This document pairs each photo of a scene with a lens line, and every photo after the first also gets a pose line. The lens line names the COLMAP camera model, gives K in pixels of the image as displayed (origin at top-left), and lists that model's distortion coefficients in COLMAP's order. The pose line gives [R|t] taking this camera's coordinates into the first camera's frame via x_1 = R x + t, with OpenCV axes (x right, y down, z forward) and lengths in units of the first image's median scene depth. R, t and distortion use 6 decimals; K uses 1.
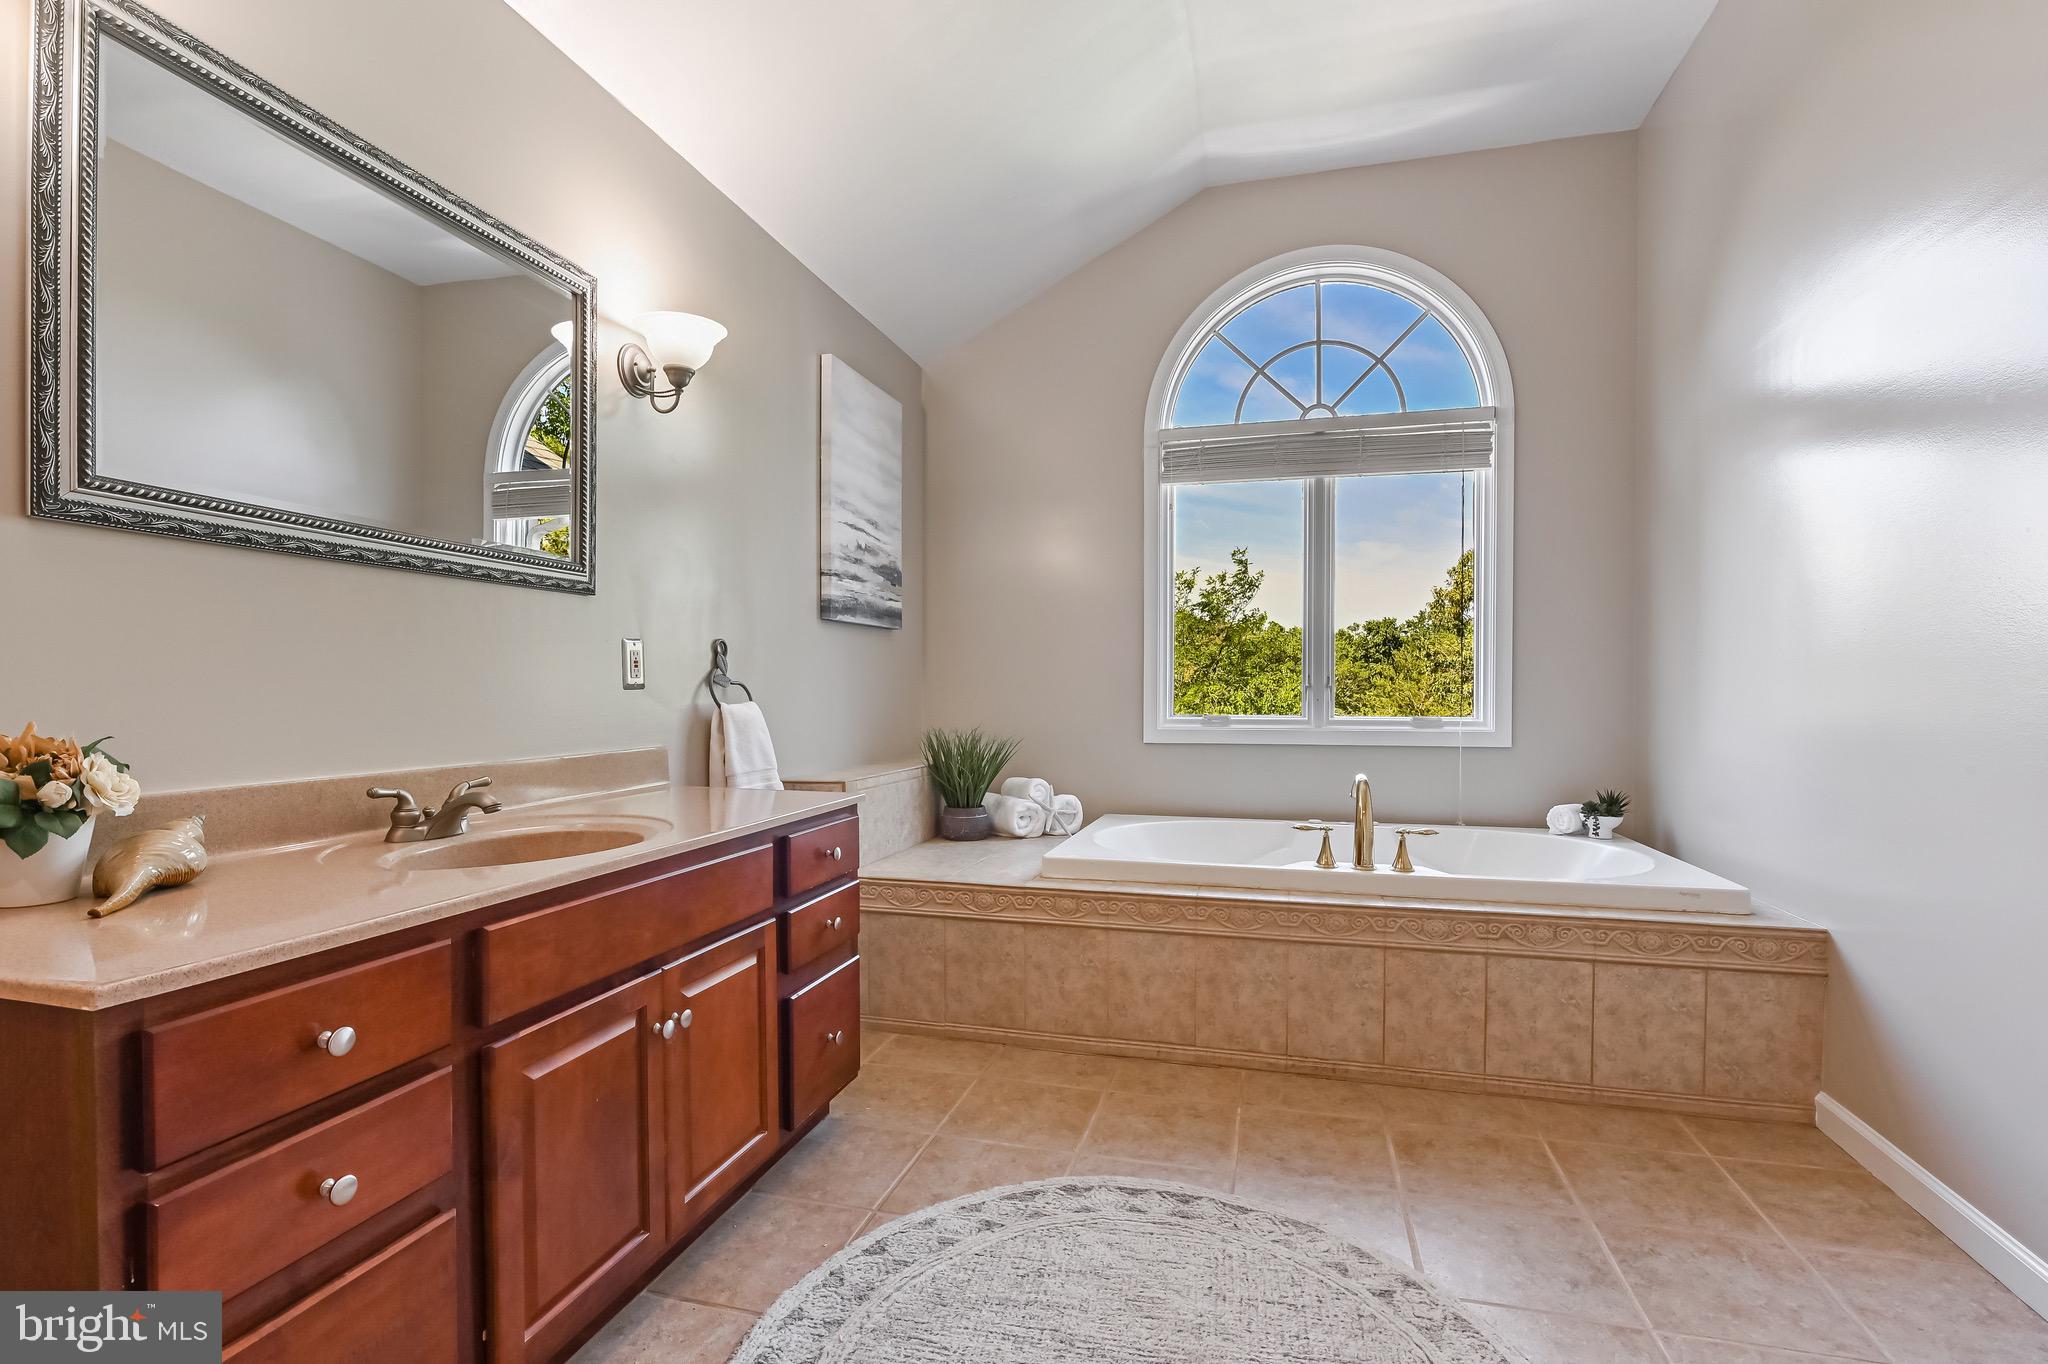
lens RADIAL K [[951.6, 0, 1035.2], [0, 951.6, 705.2], [0, 0, 1]] dist [-0.001643, -0.000942]
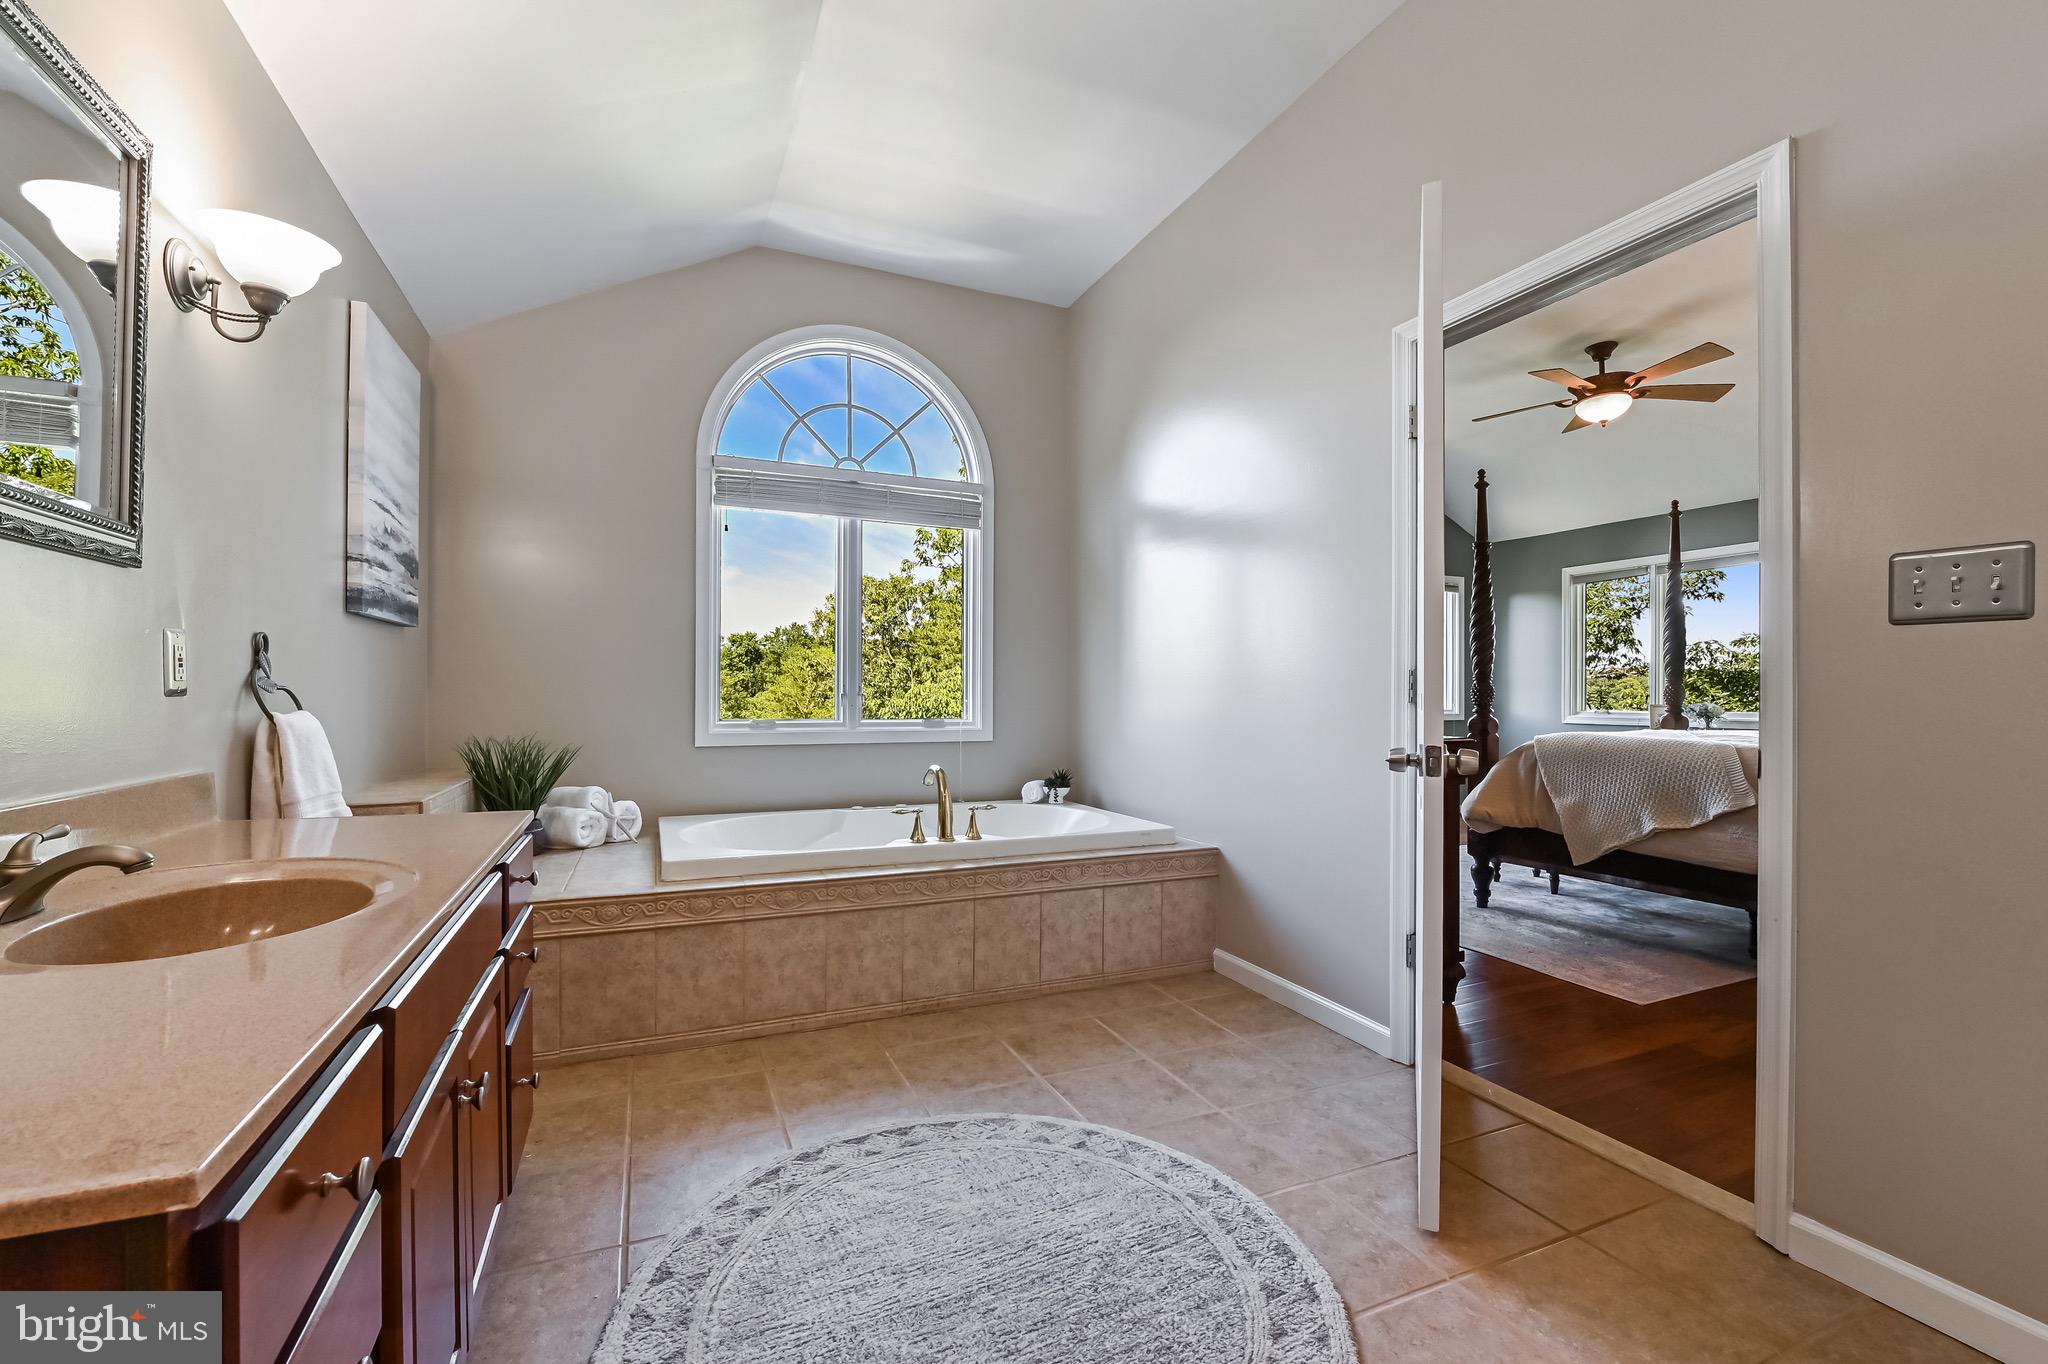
lens RADIAL K [[846.7, 0, 1016.4], [0, 846.7, 695.0], [0, 0, 1]] dist [-0.000018, -0.000084]
pose [[0.787788, 0.004312, 0.615932, -0.277943], [0.005471, 0.999887, -0.013997, -0.004138], [-0.615923, 0.014397, 0.787675, 0.058880]]
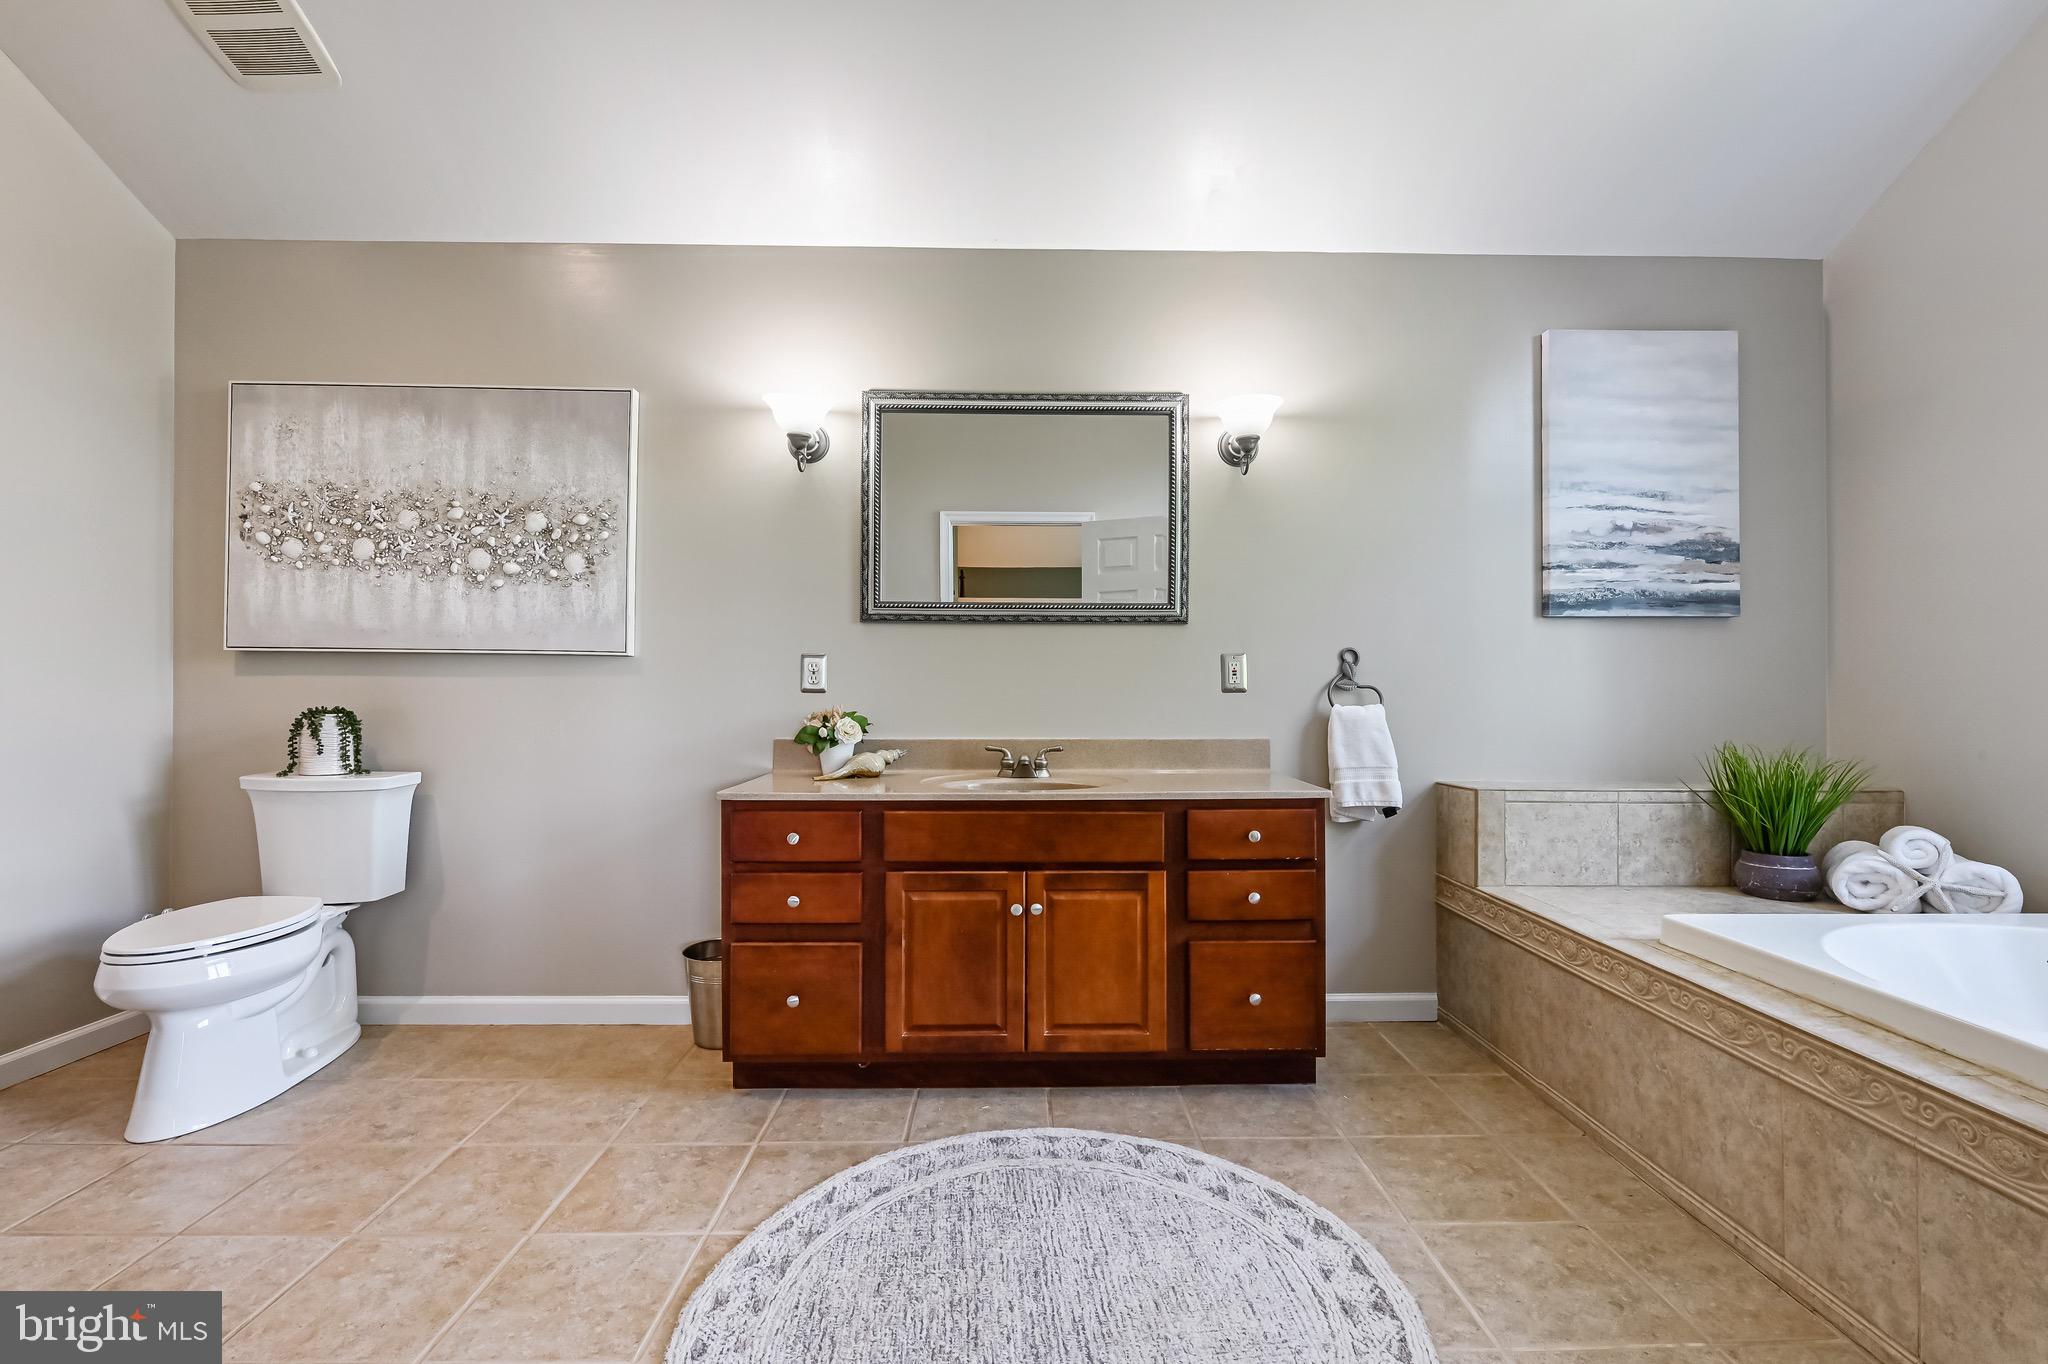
lens RADIAL K [[903.0, 0, 1030.3], [0, 903.0, 688.4], [0, 0, 1]] dist [-0.001539, -0.001075]
pose [[0.282703, -0.003663, -0.959200, 0.605244], [-0.017598, 0.999805, -0.009005, -0.005190], [0.959046, 0.019426, 0.282584, 0.346565]]
